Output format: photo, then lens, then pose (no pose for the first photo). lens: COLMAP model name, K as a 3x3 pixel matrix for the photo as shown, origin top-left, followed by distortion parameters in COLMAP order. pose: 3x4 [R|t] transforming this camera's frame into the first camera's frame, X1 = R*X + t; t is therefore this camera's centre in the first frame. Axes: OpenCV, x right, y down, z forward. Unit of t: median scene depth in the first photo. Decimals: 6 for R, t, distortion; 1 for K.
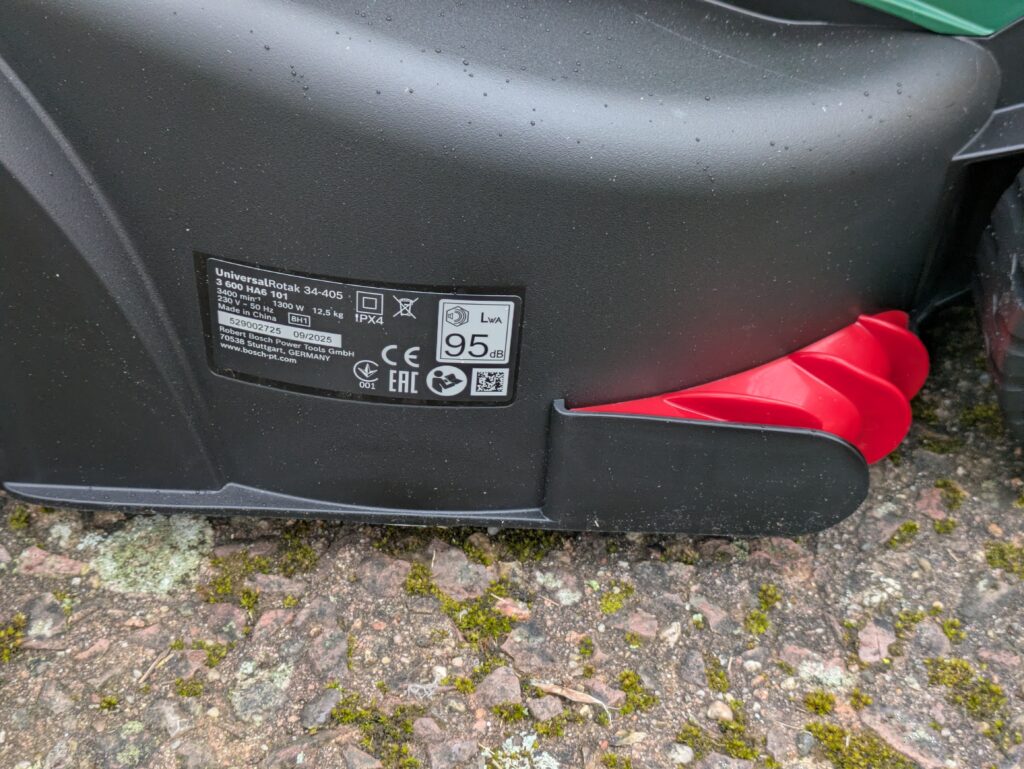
lens RADIAL K [[1559.8, 0, 511.0], [0, 1559.8, 383.4], [0, 0, 1]] dist [0.075280, 0.000000]
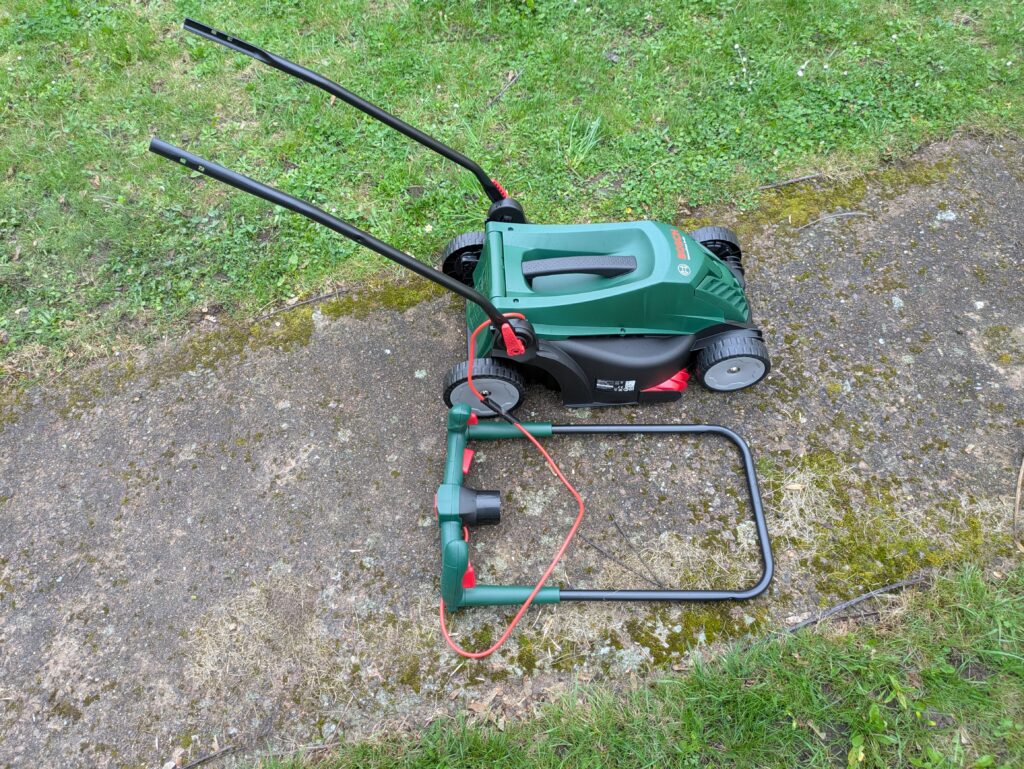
lens RADIAL K [[757.0, 0, 502.6], [0, 757.0, 382.6], [0, 0, 1]] dist [0.043658, -0.039196]
pose [[0.994098, -0.093051, -0.055772, -0.398827], [0.100318, 0.984172, 0.146089, -0.590313], [0.041295, -0.150822, 0.987698, -2.522838]]
